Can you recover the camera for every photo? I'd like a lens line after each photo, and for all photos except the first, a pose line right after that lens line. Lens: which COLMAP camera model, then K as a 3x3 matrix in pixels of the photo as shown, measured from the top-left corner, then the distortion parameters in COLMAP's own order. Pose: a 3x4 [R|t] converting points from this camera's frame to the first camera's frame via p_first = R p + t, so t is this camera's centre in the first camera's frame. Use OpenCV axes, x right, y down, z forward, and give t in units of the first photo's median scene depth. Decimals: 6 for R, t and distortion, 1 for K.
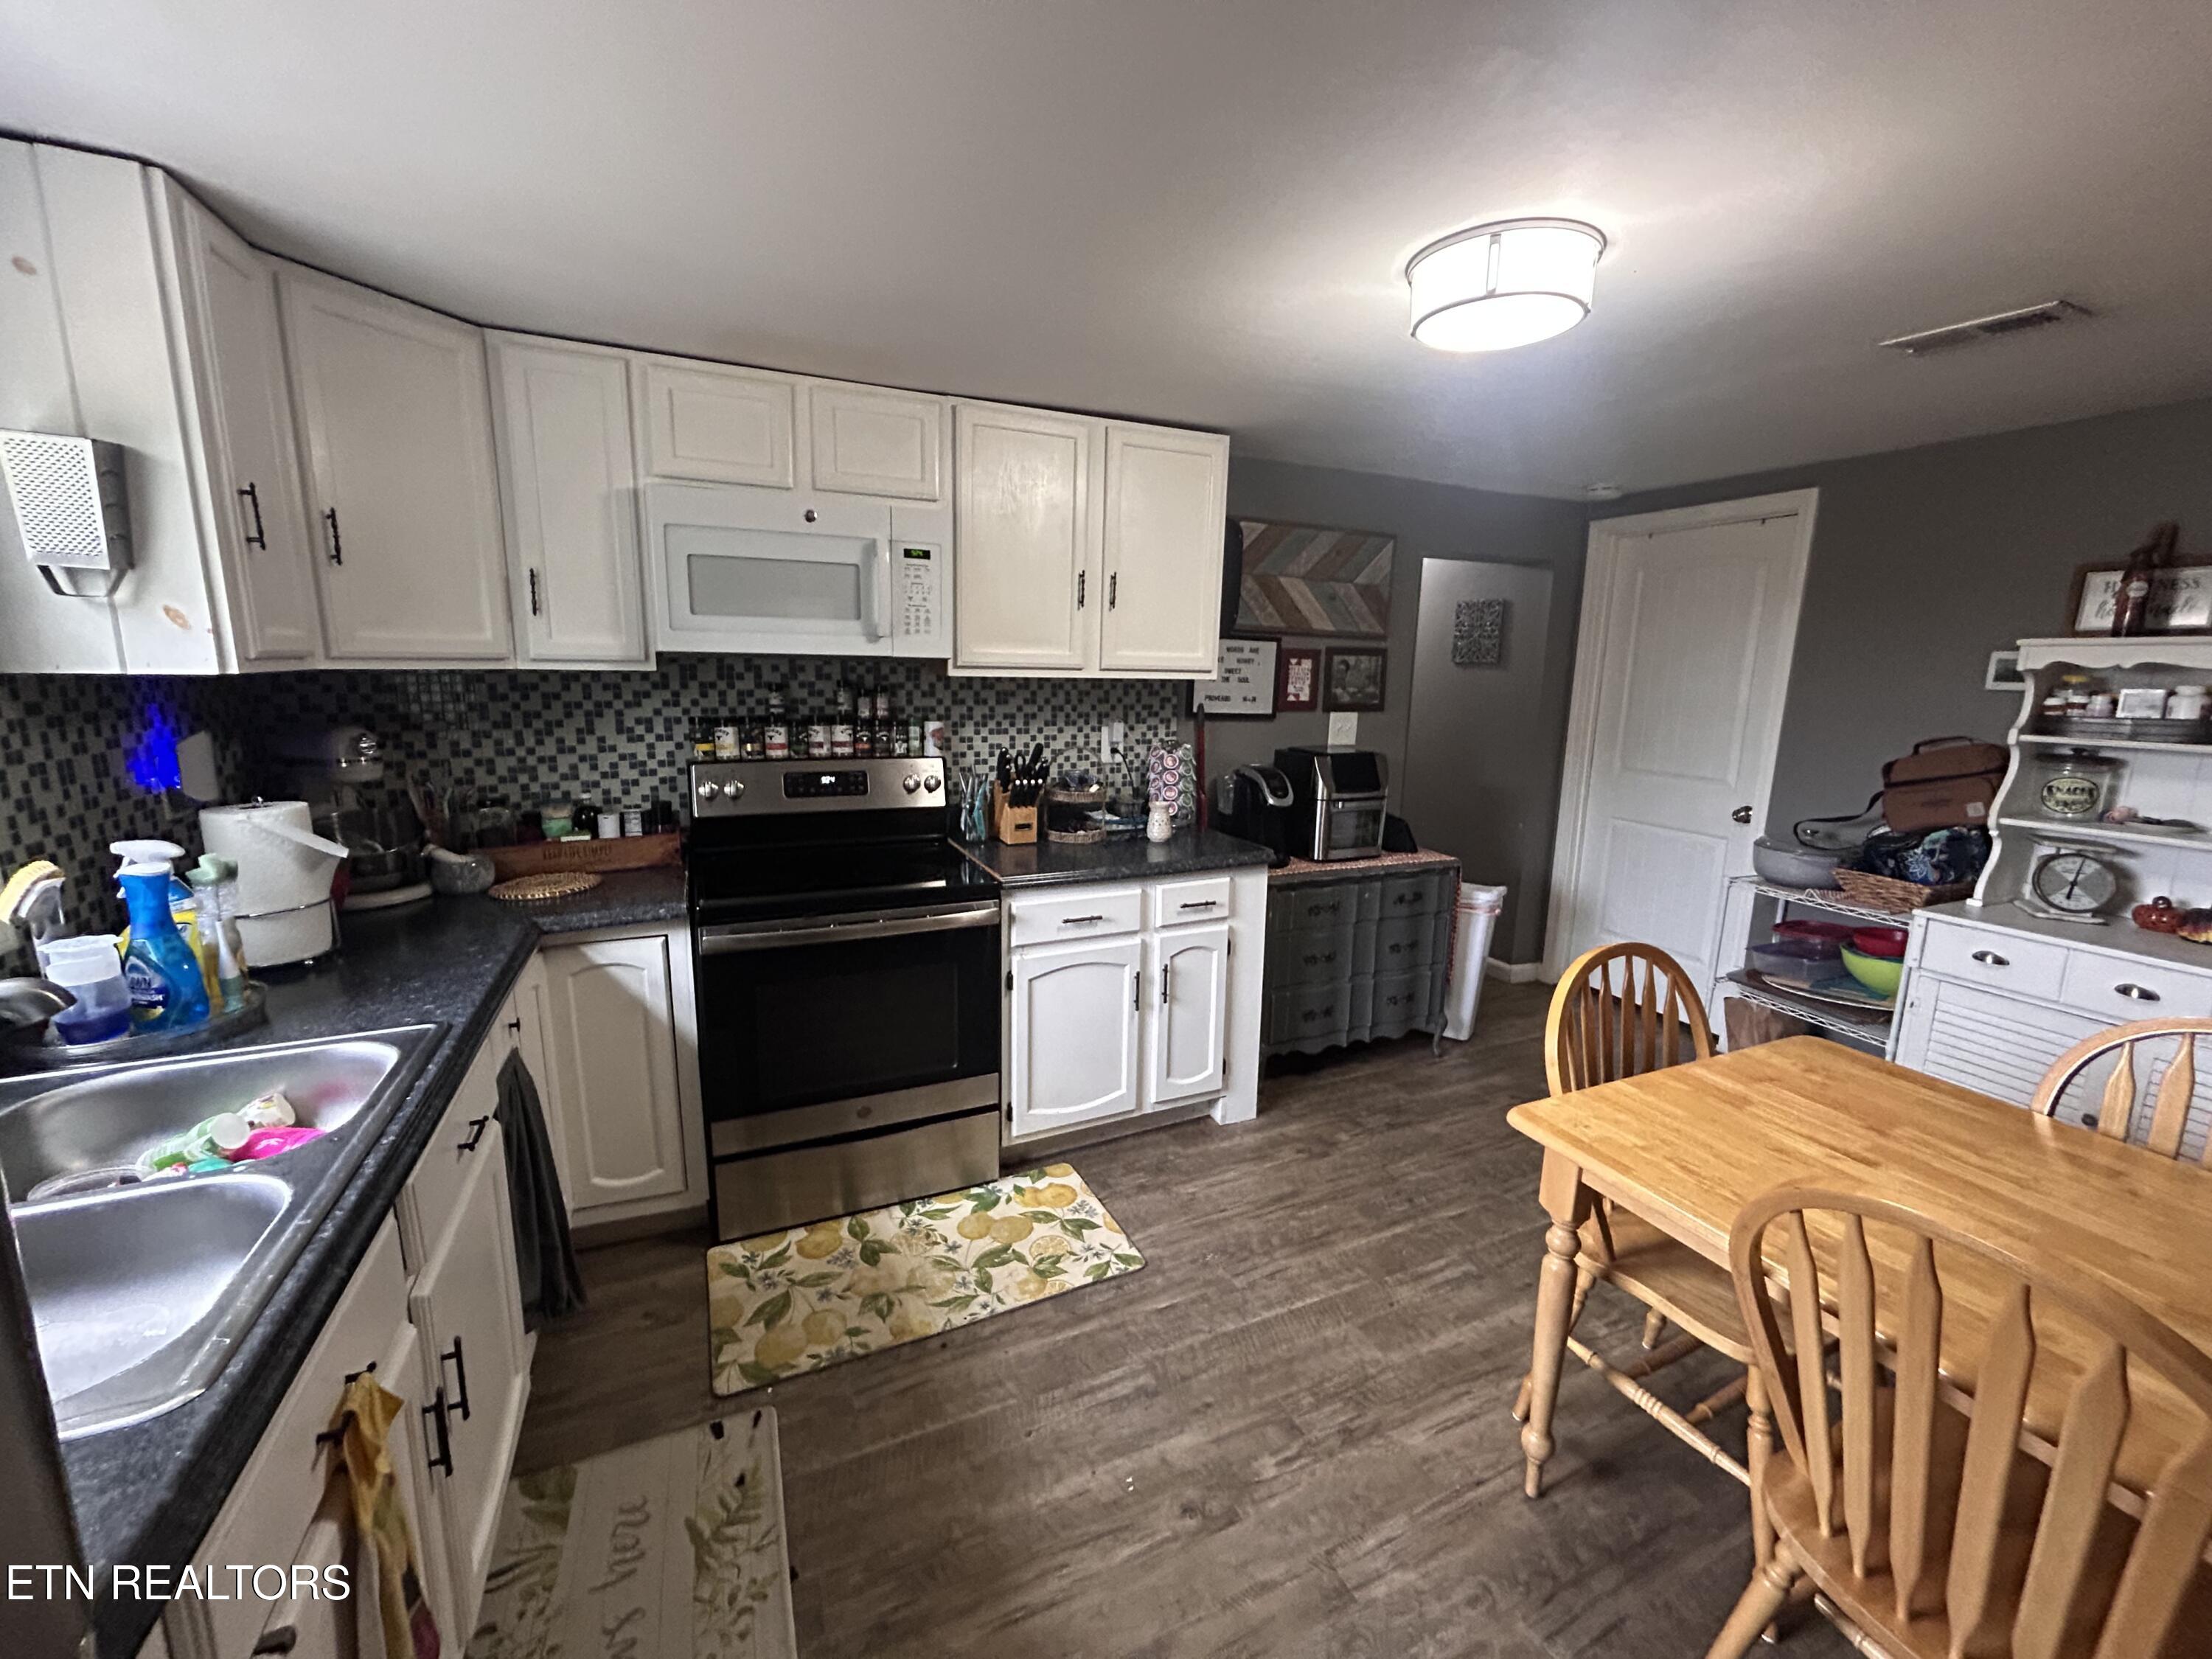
lens RADIAL K [[895.9, 0, 1109.7], [0, 895.9, 828.3], [0, 0, 1]] dist [-0.003028, -0.000464]
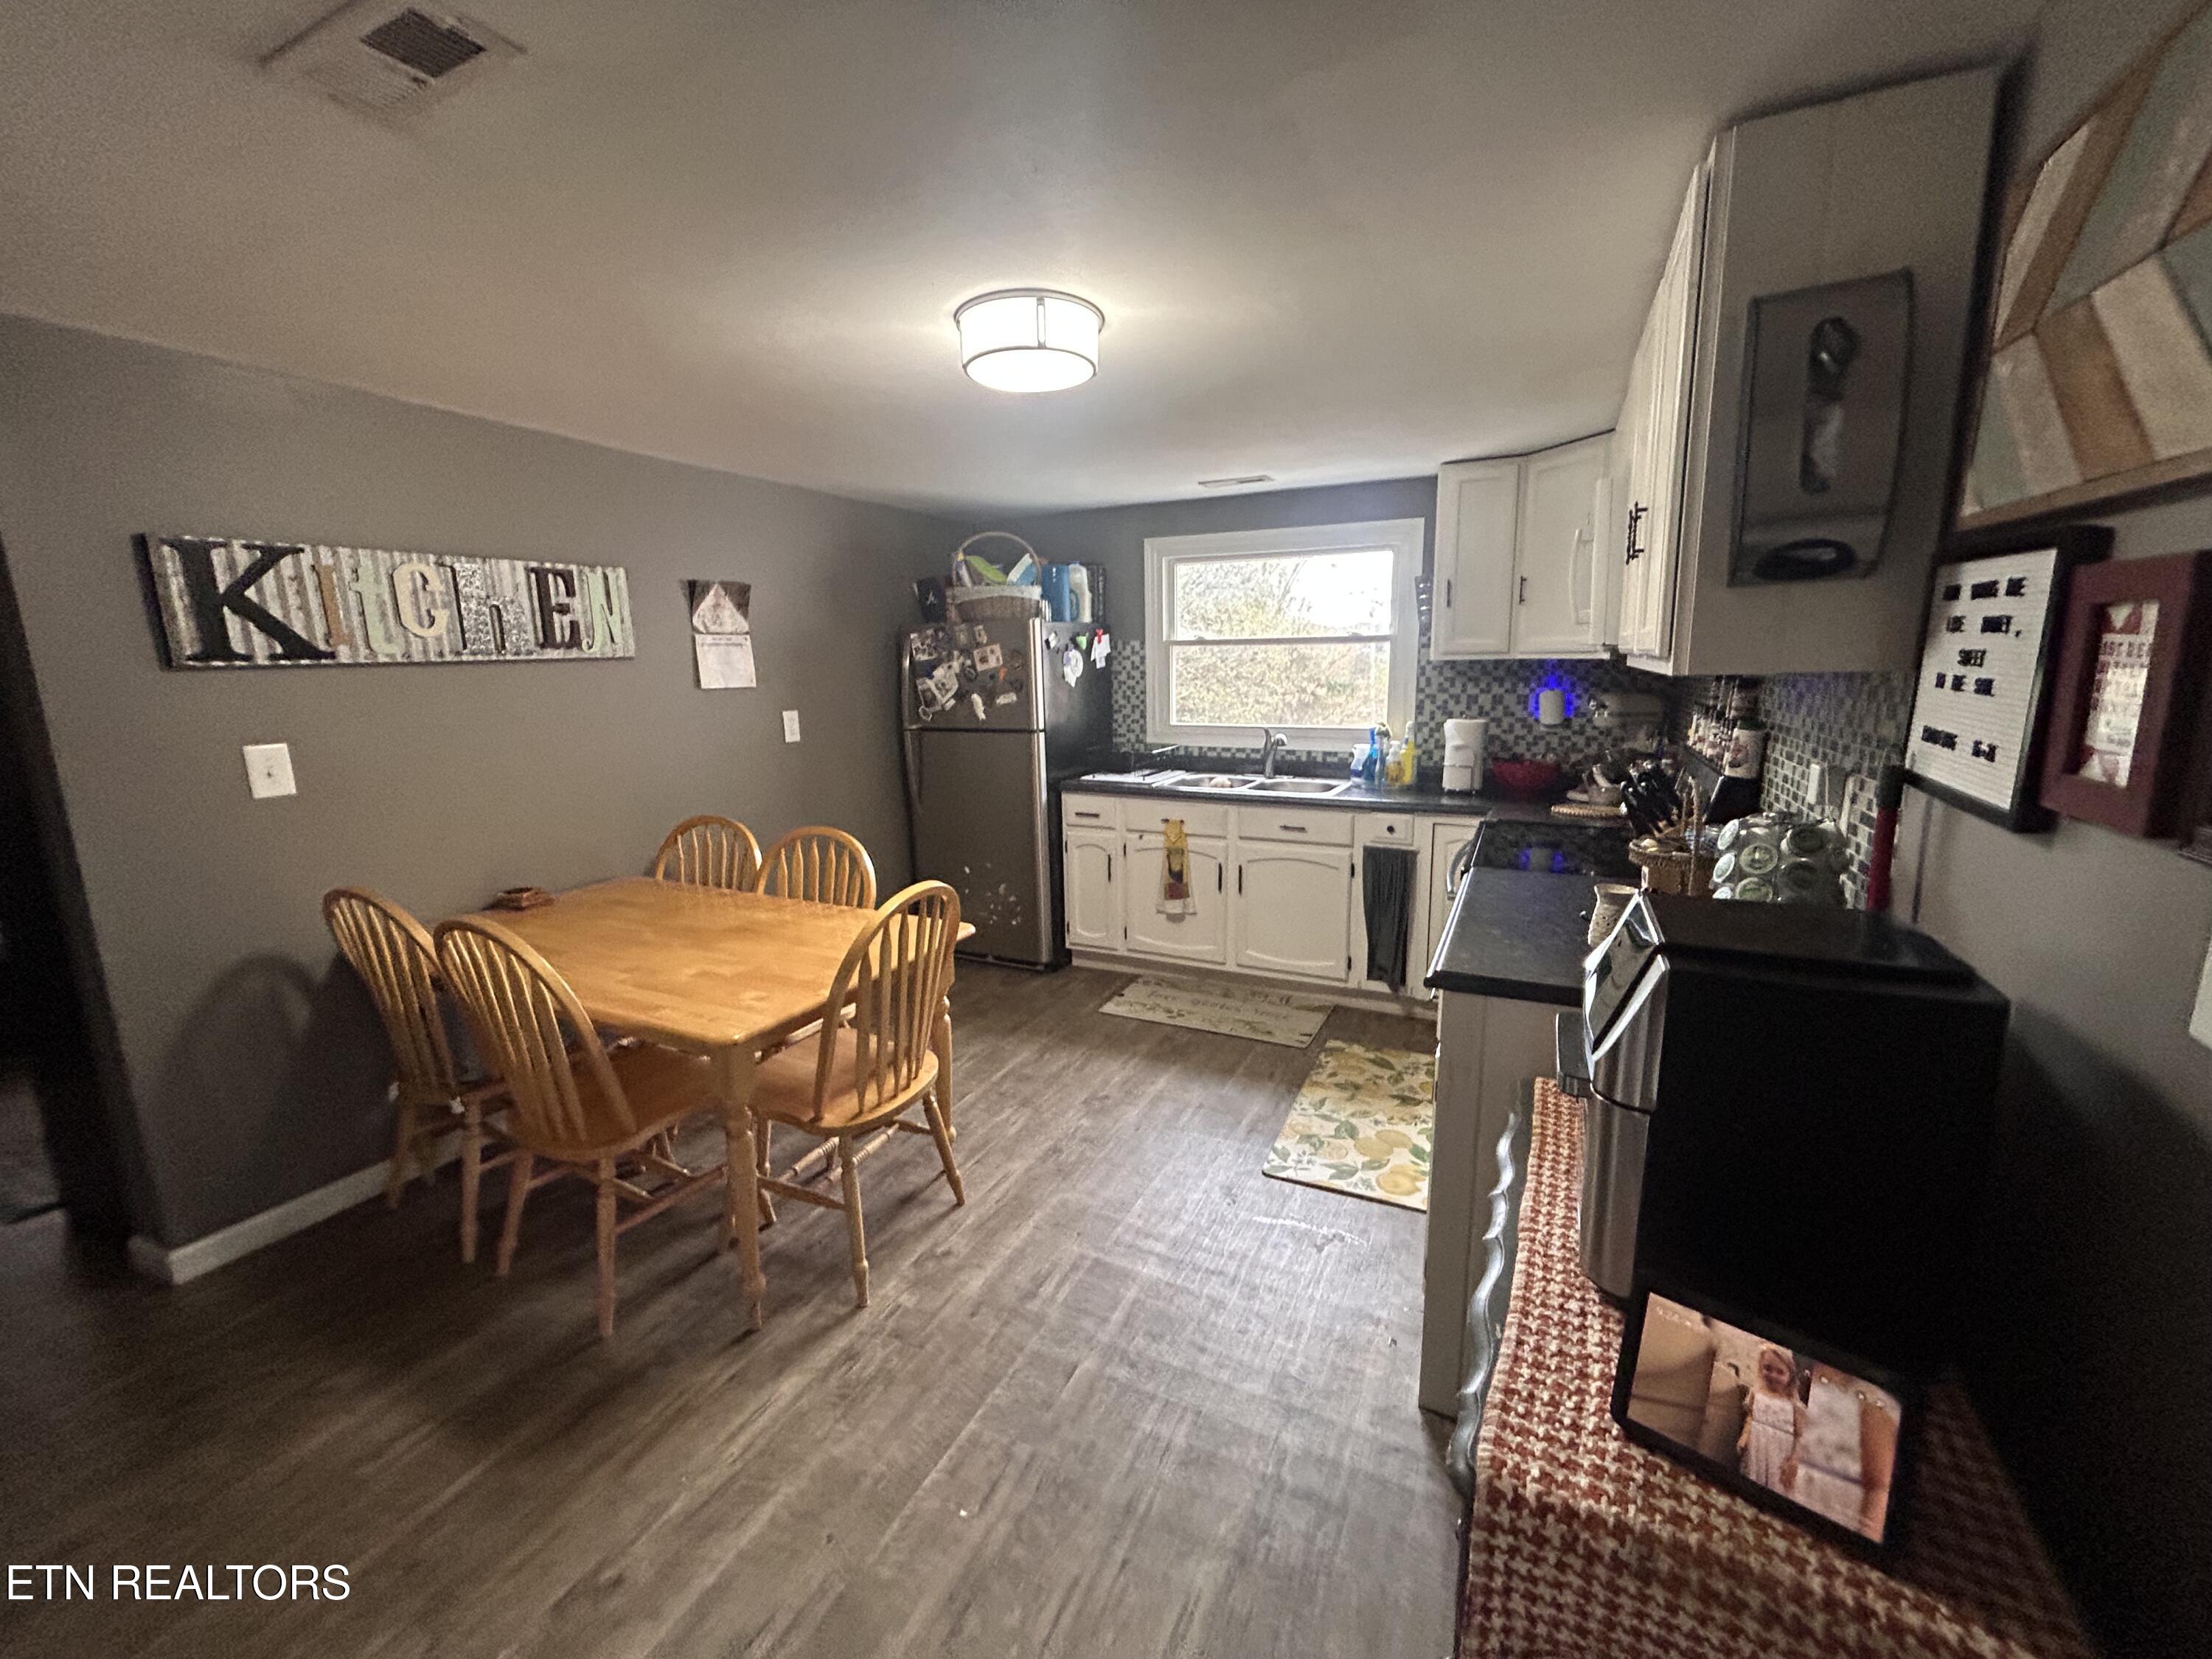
lens RADIAL K [[895.9, 0, 1104.2], [0, 895.9, 823.7], [0, 0, 1]] dist [-0.003028, -0.000464]
pose [[-0.772694, 0.110810, -0.625032, 0.656068], [-0.114486, 0.944172, 0.308922, -0.204132], [0.624369, 0.310260, -0.716870, 1.176284]]
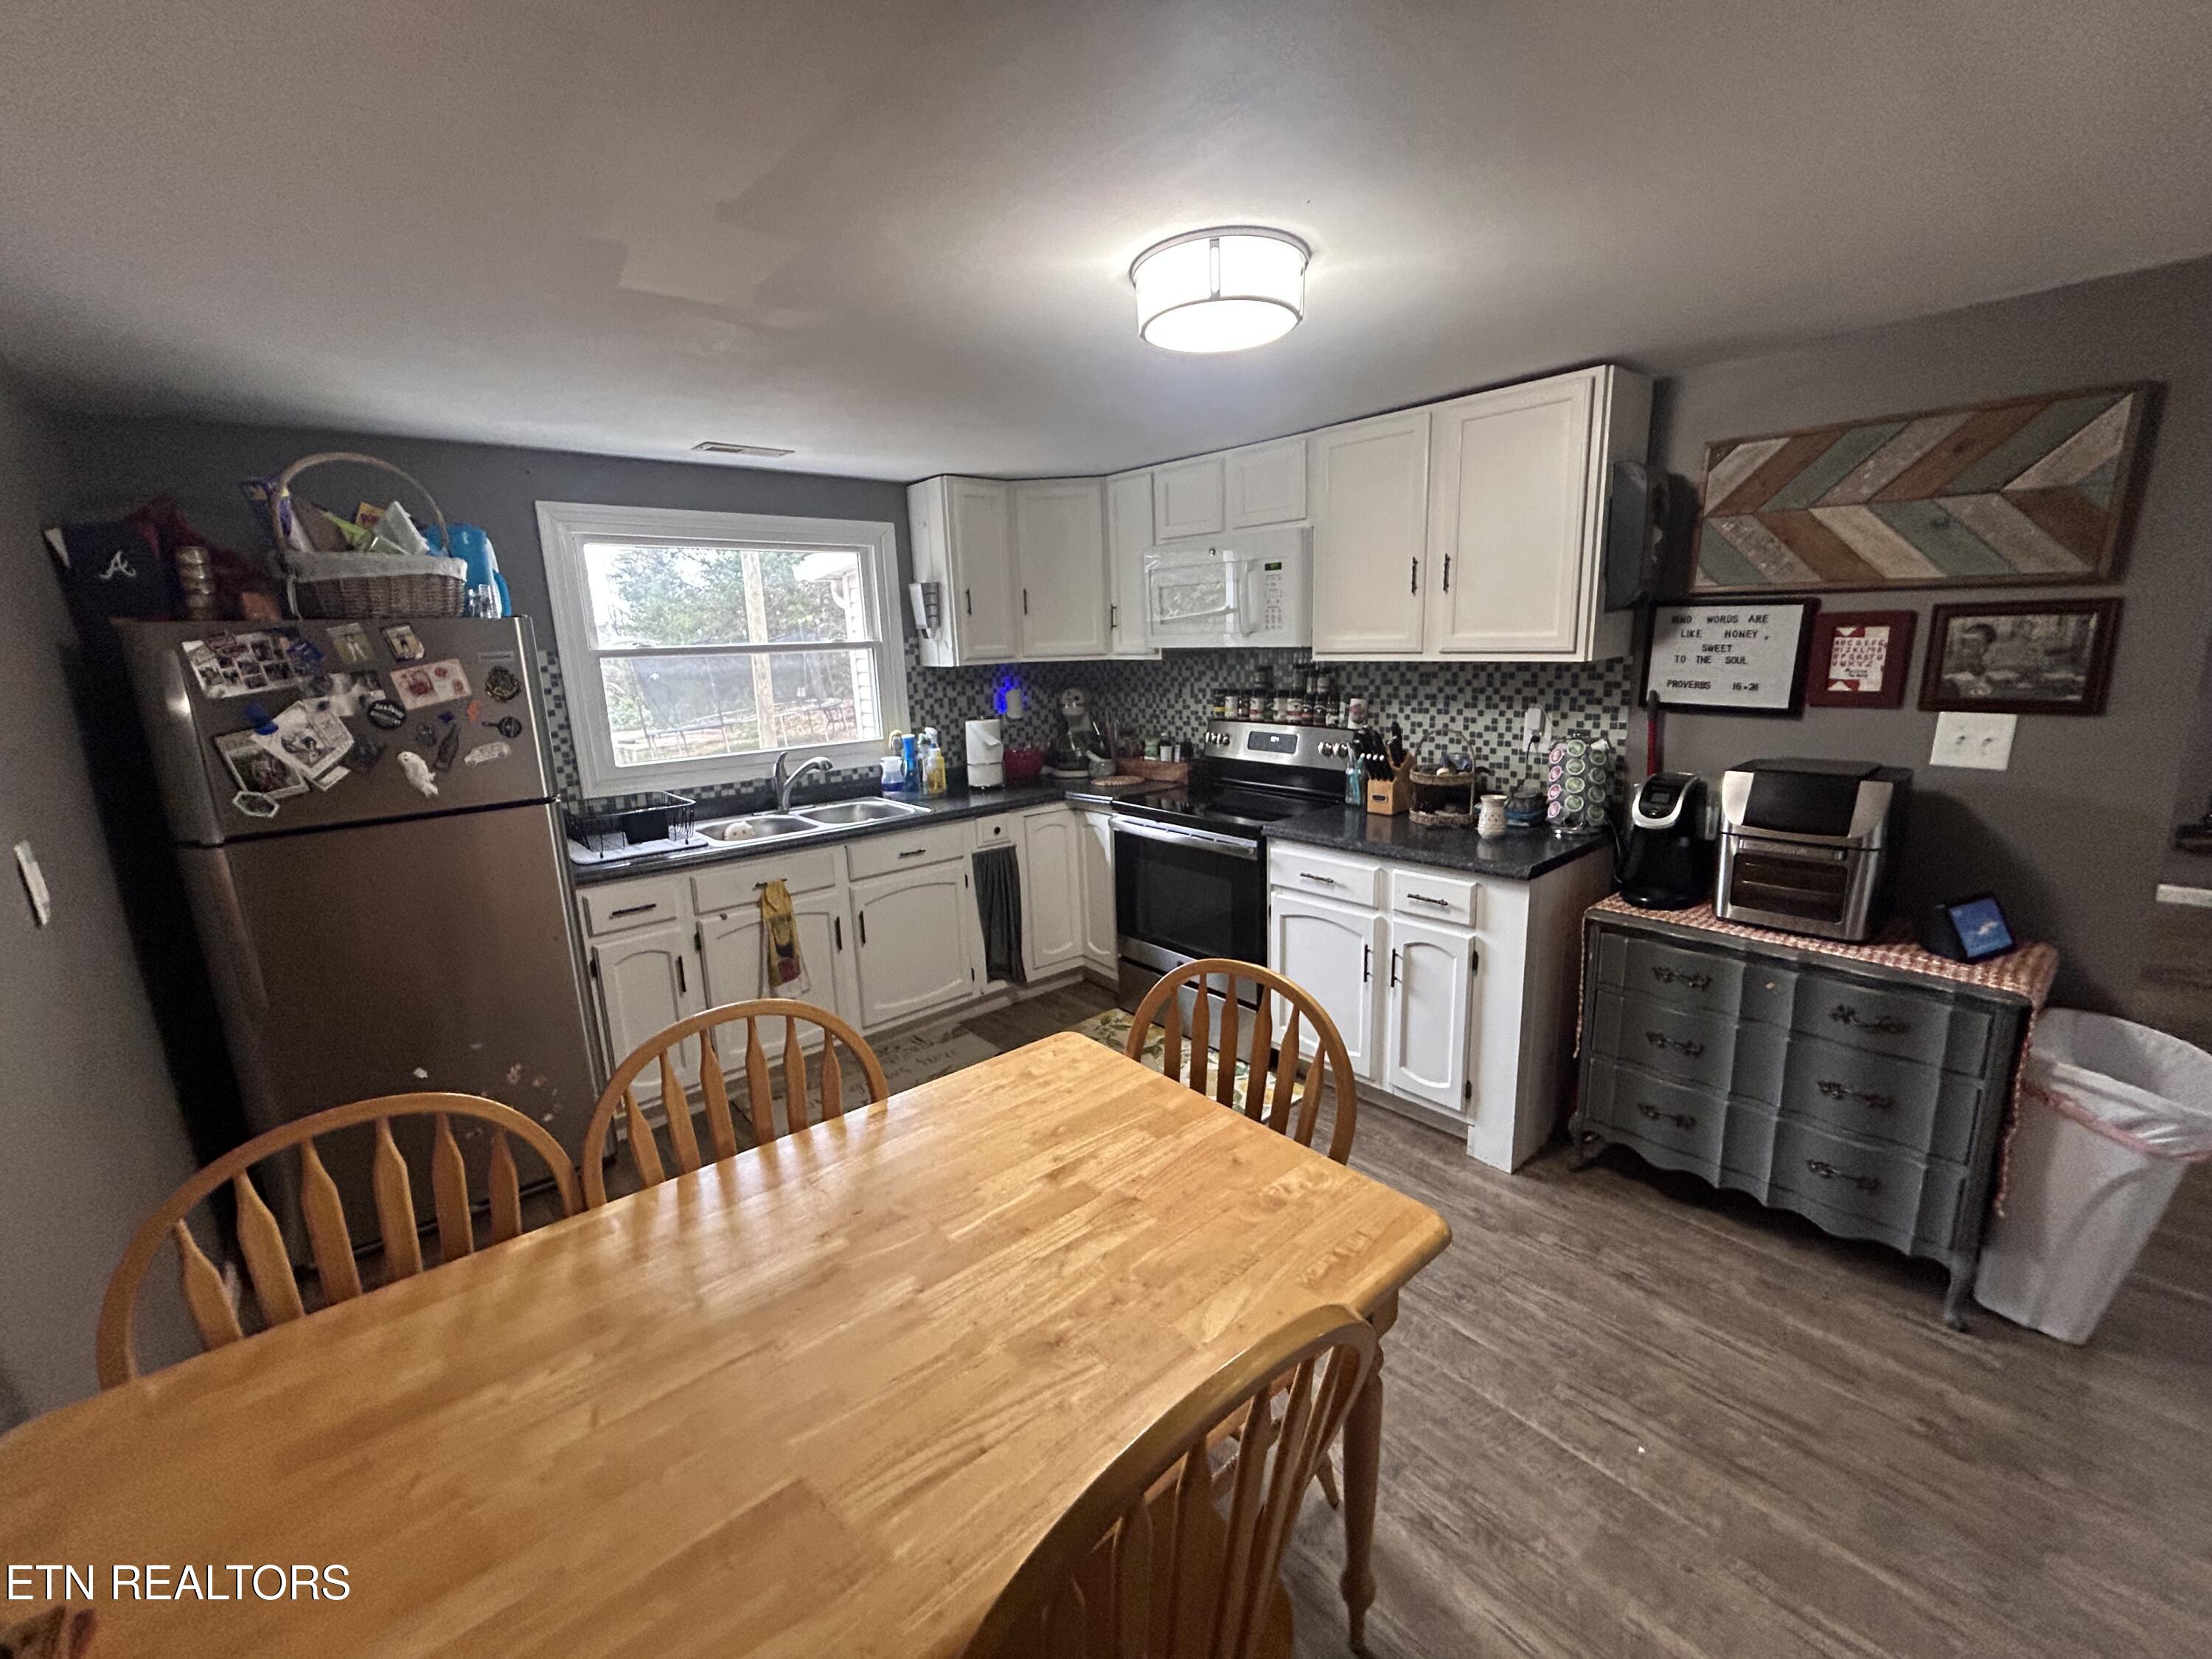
lens RADIAL K [[895.9, 0, 1101.2], [0, 895.9, 829.2], [0, 0, 1]] dist [-0.003028, -0.000464]
pose [[0.280032, 0.176360, -0.943652, 0.807900], [-0.140265, 0.979948, 0.141520, -0.068125], [0.949688, 0.092731, 0.299154, 0.336667]]
